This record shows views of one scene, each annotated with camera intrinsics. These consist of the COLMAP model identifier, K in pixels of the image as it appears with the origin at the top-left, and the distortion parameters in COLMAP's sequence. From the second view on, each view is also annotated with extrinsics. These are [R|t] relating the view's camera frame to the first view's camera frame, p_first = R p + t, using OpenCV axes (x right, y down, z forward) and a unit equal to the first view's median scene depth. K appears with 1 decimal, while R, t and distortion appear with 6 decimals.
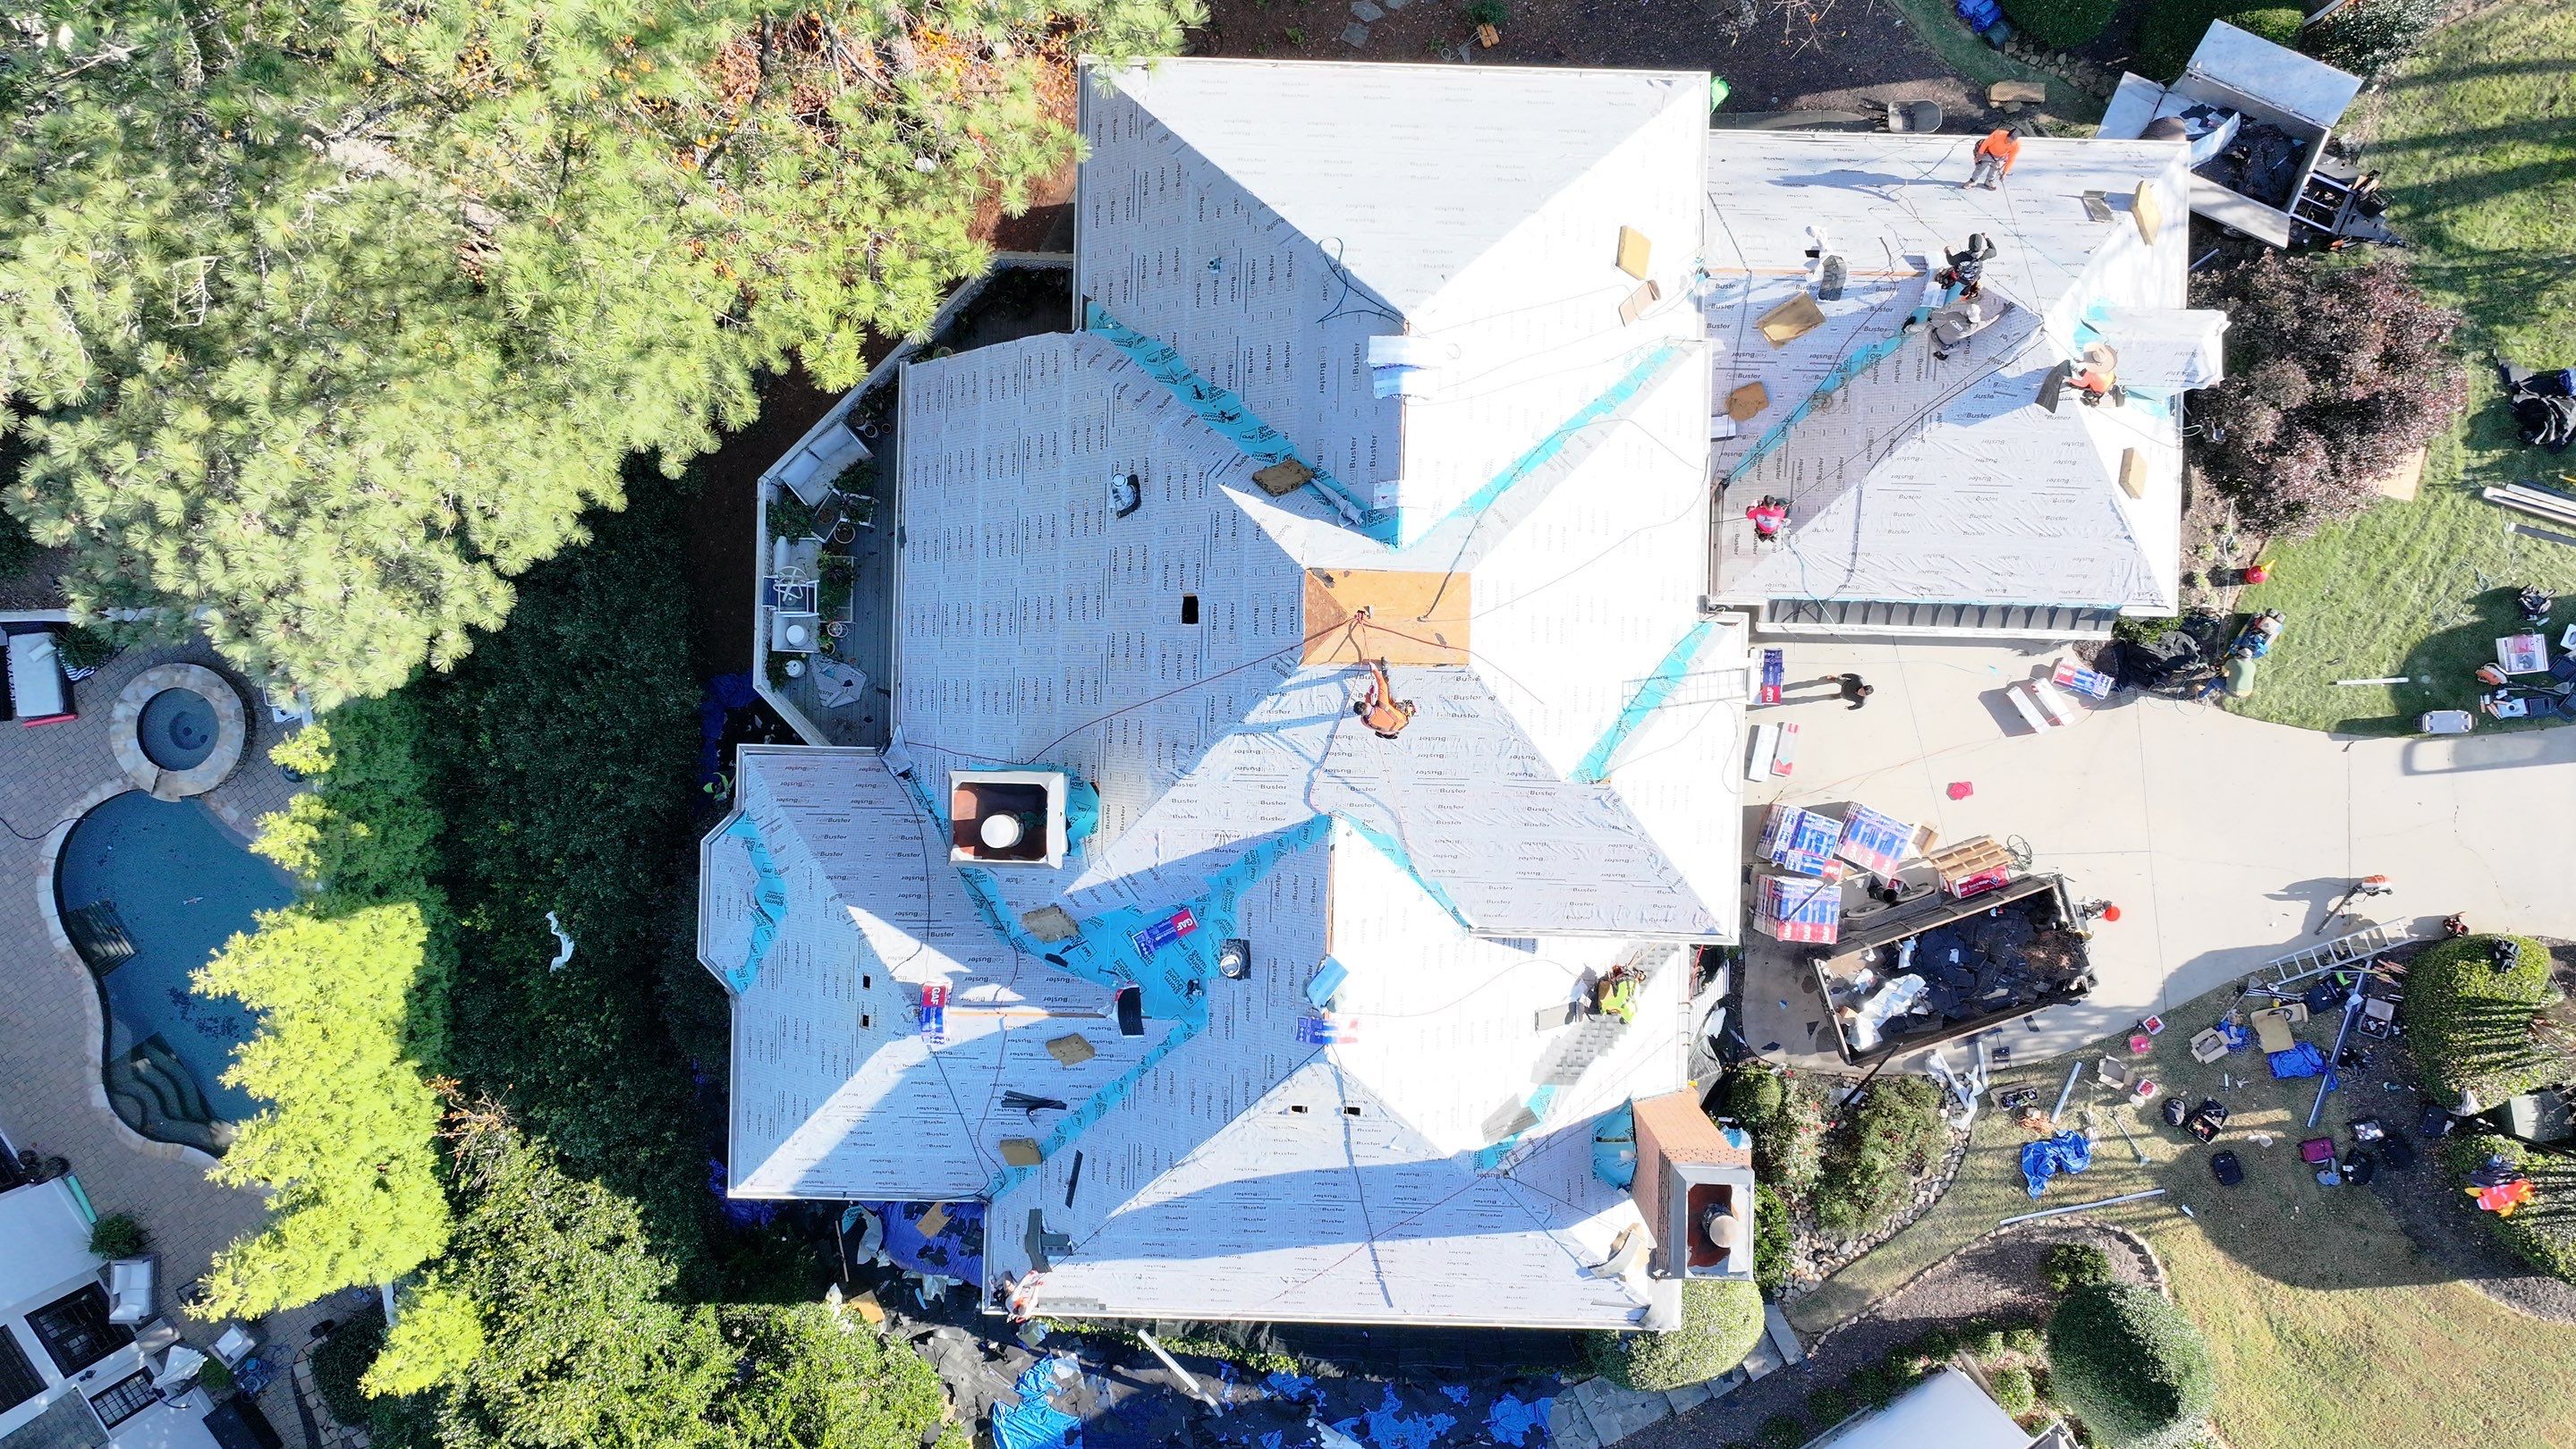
lens RADIAL K [[1805.9, 0, 1281.0], [0, 1805.9, 717.0], [0, 0, 1]] dist [-0.004926, 0.012495]
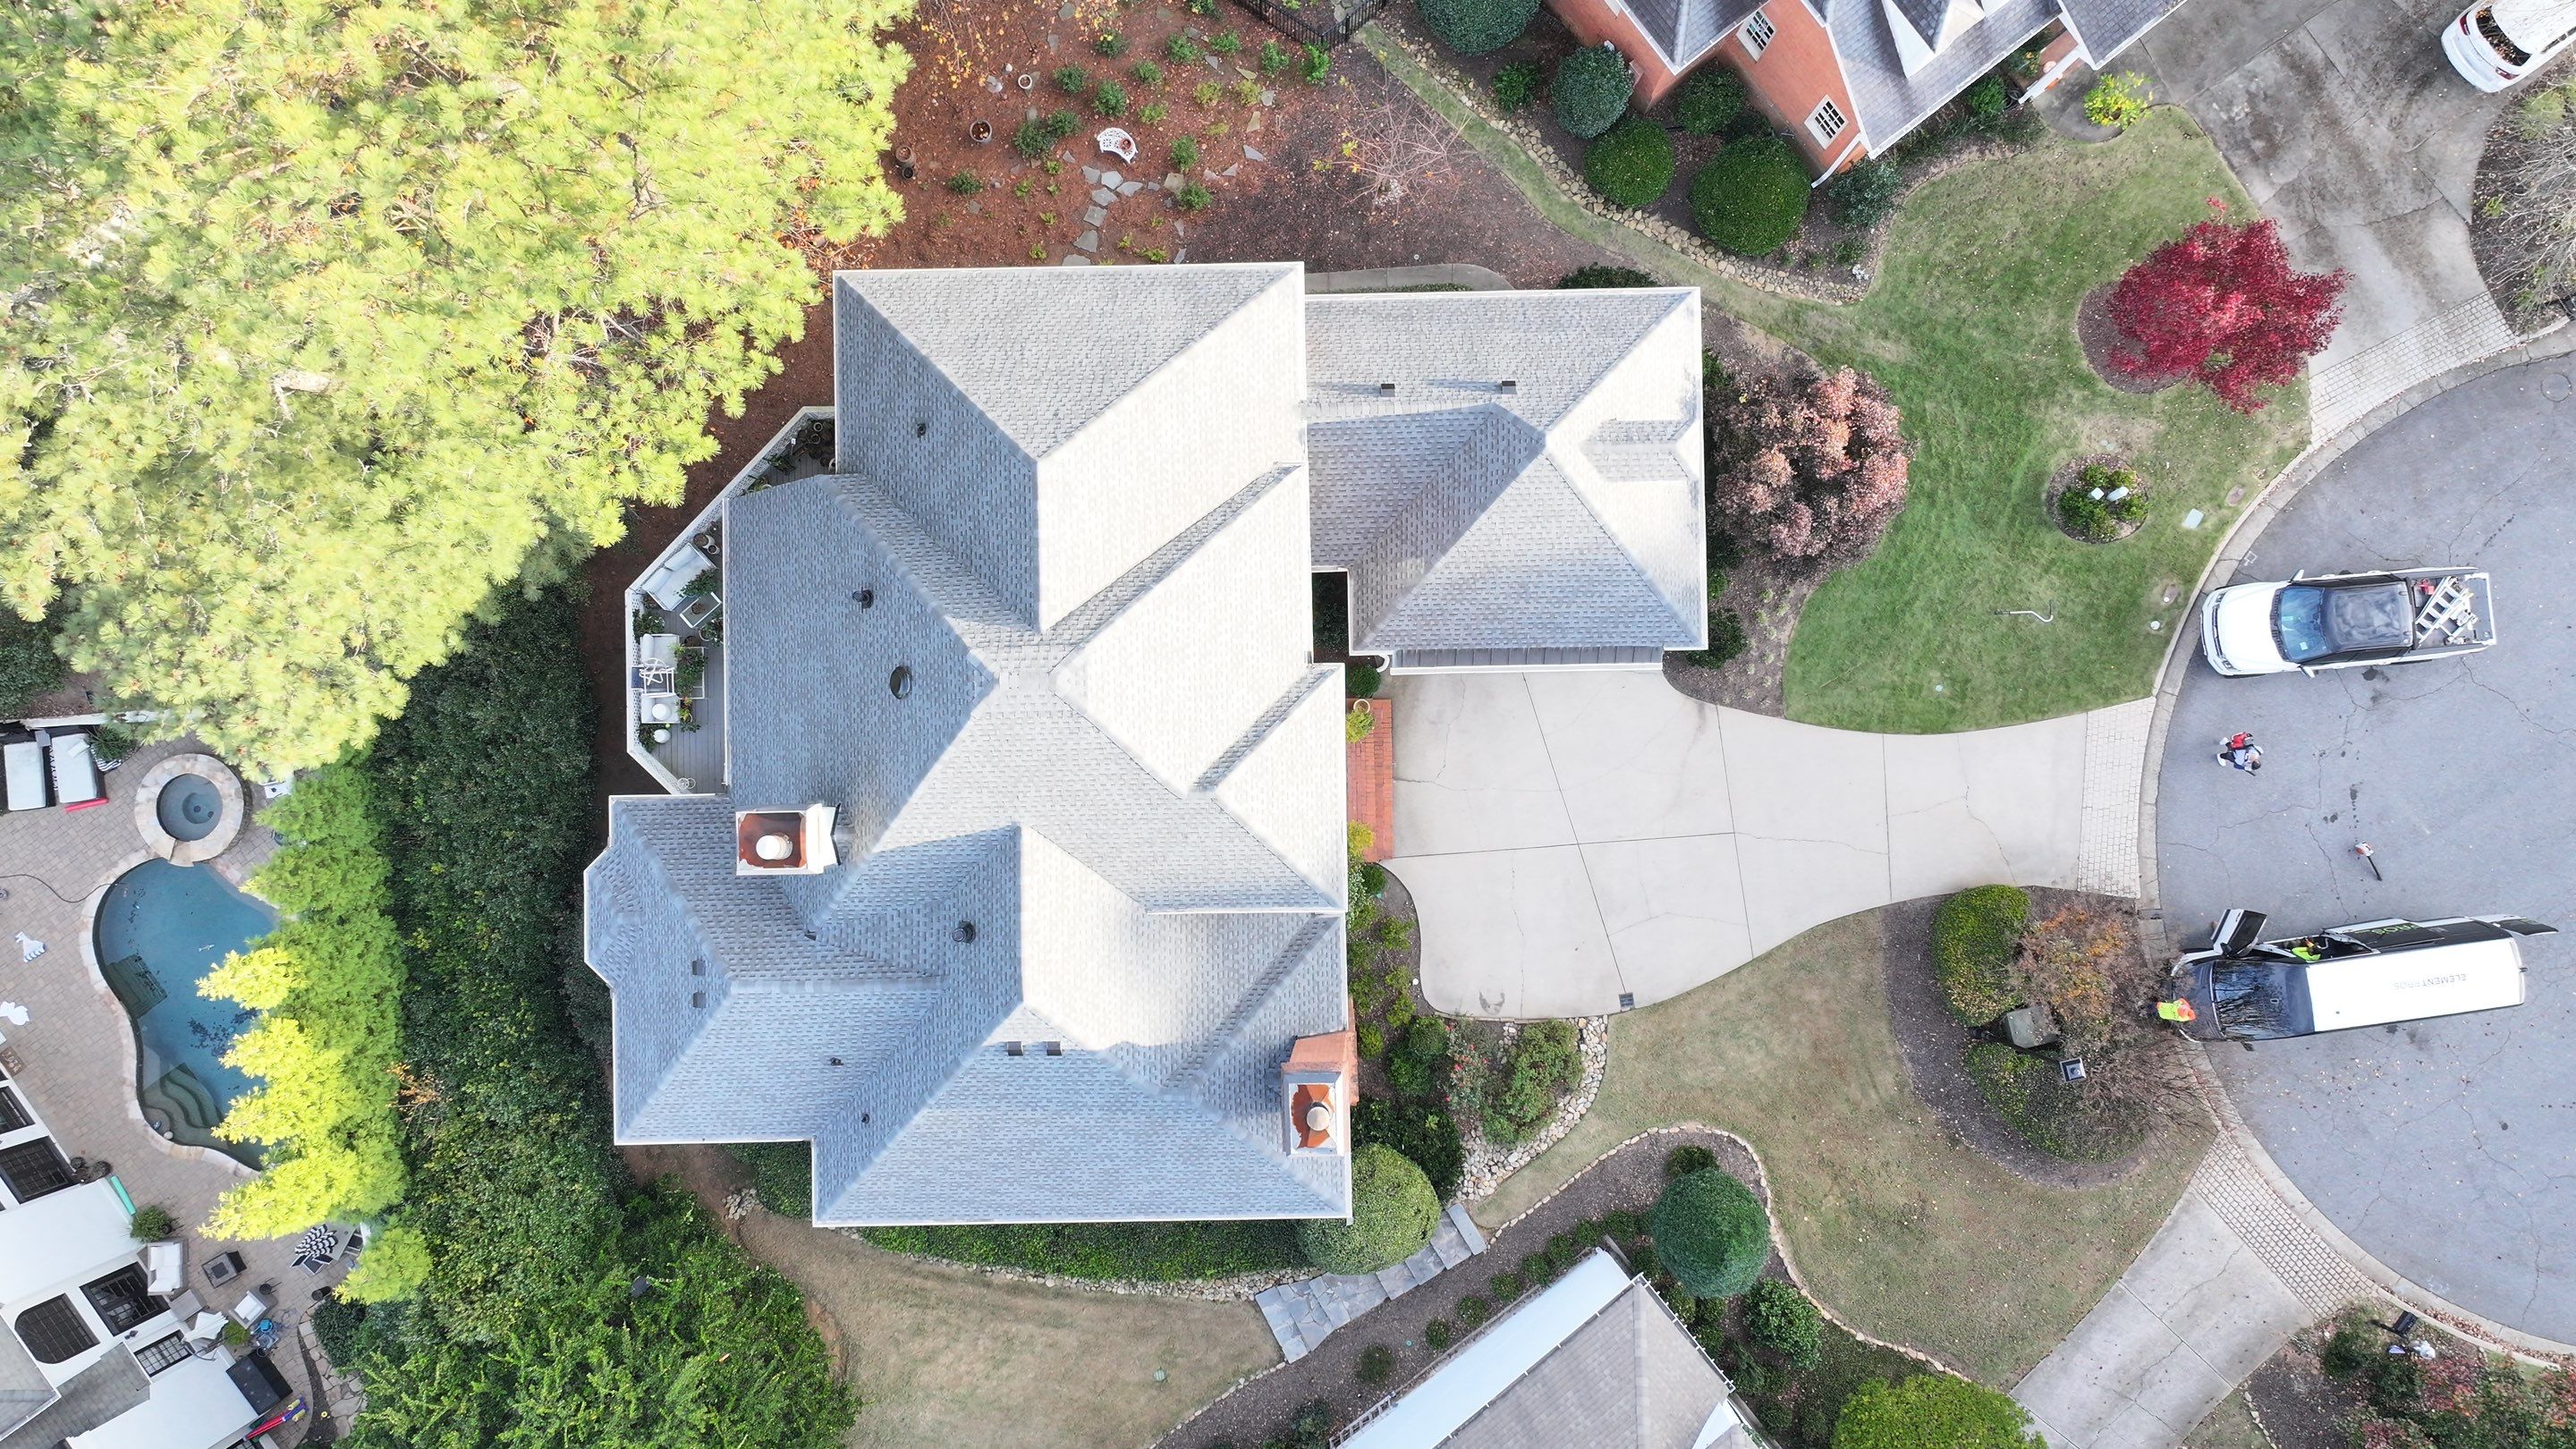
lens RADIAL K [[1805.9, 0, 1288.1], [0, 1805.9, 725.6], [0, 0, 1]] dist [-0.004926, 0.012495]
pose [[0.998994, -0.043858, -0.009380, 0.194152], [0.043624, 0.998765, -0.023764, 0.015982], [0.010410, 0.023331, 0.999674, -0.287714]]
